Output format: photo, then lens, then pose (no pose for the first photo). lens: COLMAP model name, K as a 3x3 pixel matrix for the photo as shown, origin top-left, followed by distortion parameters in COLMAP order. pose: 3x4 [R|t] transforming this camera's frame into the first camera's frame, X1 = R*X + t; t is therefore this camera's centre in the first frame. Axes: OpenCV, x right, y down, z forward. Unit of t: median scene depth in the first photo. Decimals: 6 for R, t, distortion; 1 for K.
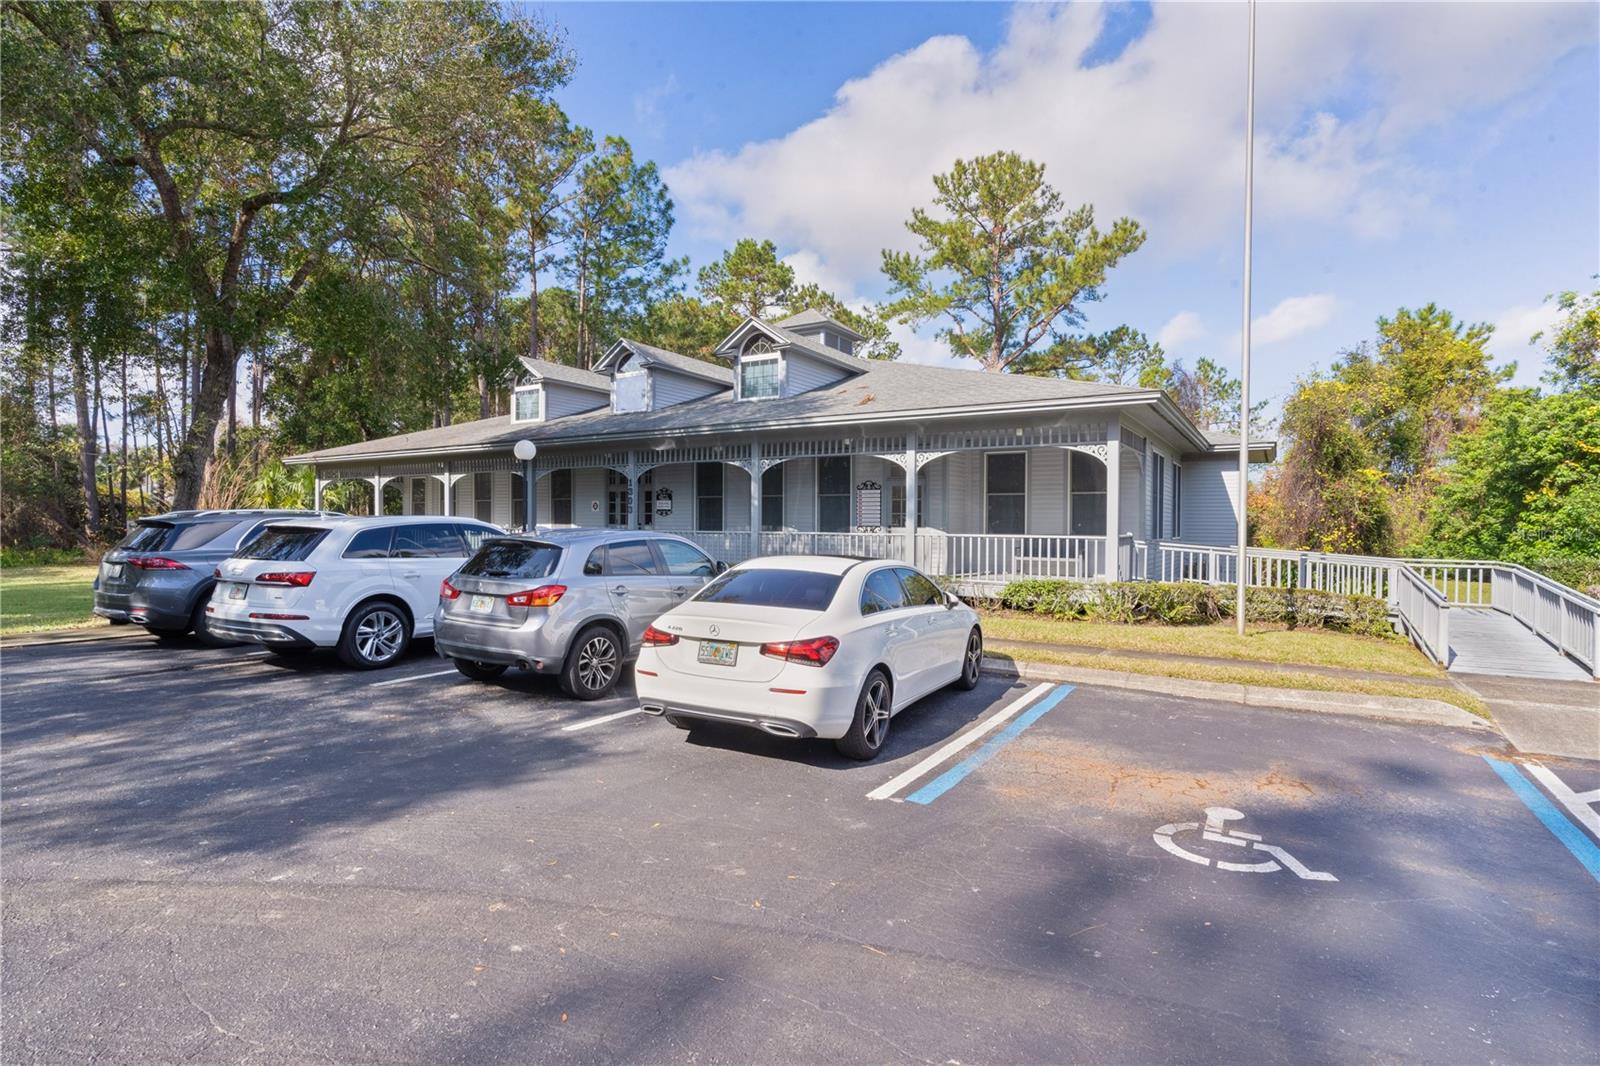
lens RADIAL K [[806.9, 0, 807.3], [0, 806.9, 523.4], [0, 0, 1]] dist [-0.000598, -0.000344]
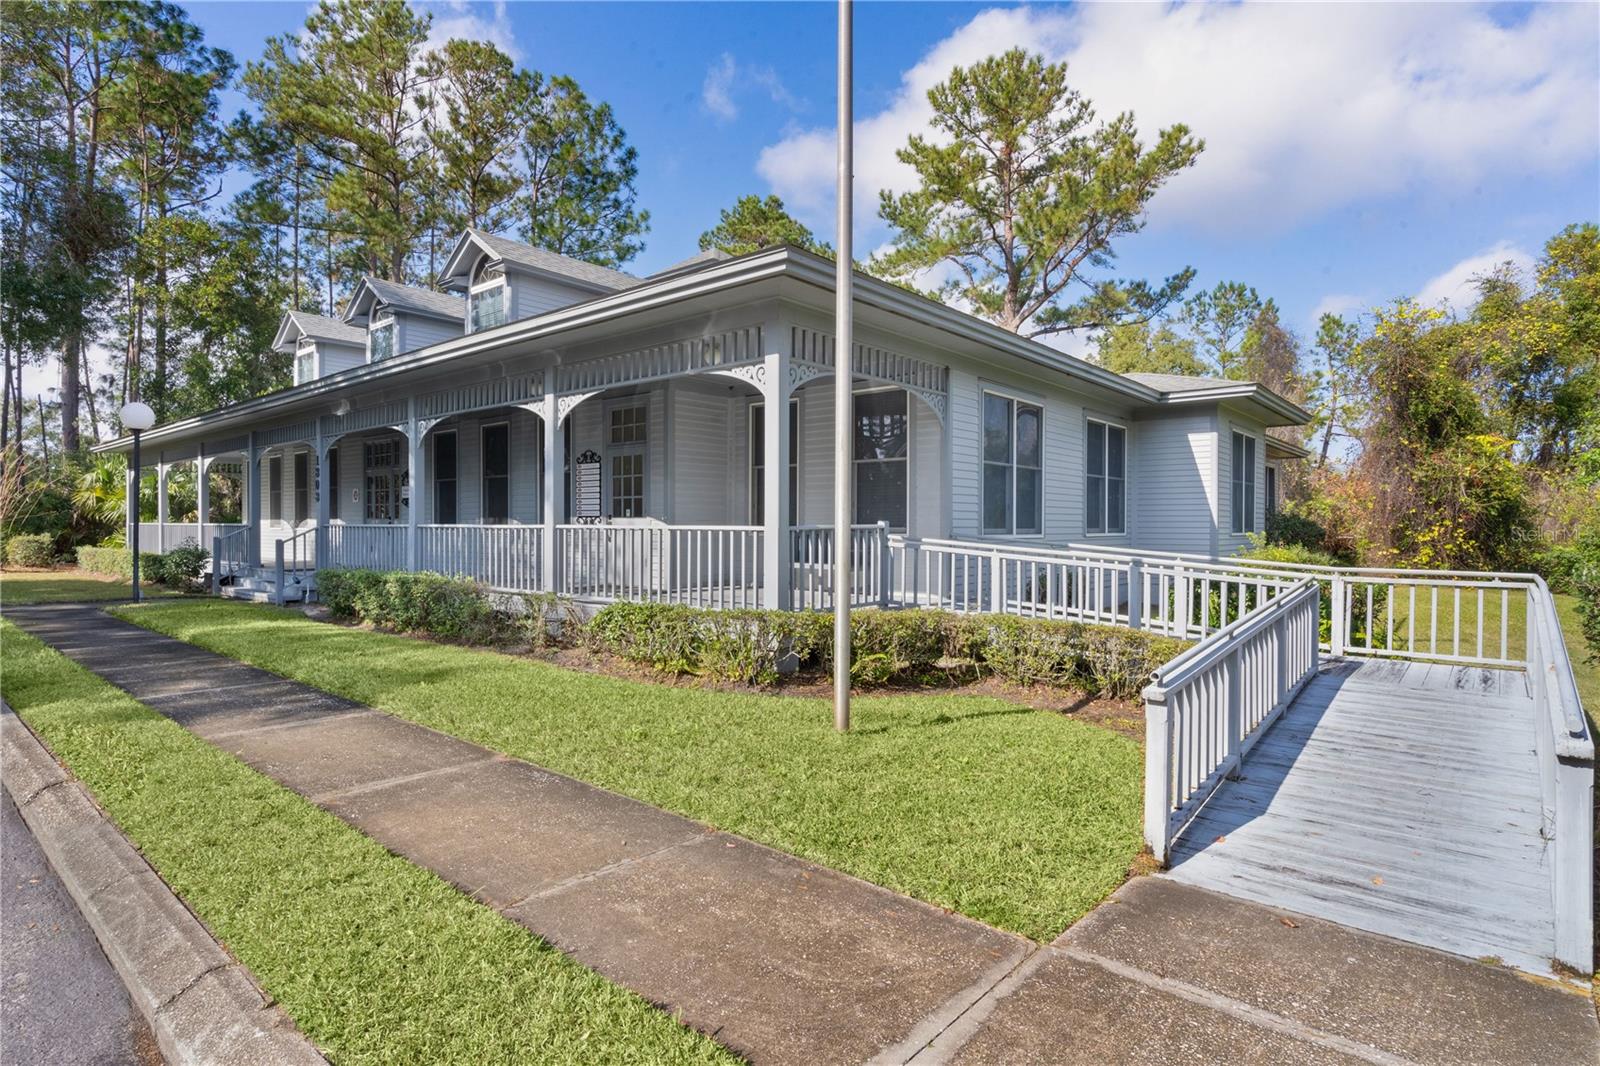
lens RADIAL K [[857.1, 0, 801.3], [0, 857.1, 518.4], [0, 0, 1]] dist [-0.001032, 0.000660]
pose [[0.988478, -0.003725, -0.151316, 0.160921], [0.002249, 0.999948, -0.009926, 0.005760], [0.151345, 0.009471, 0.988436, 0.137011]]
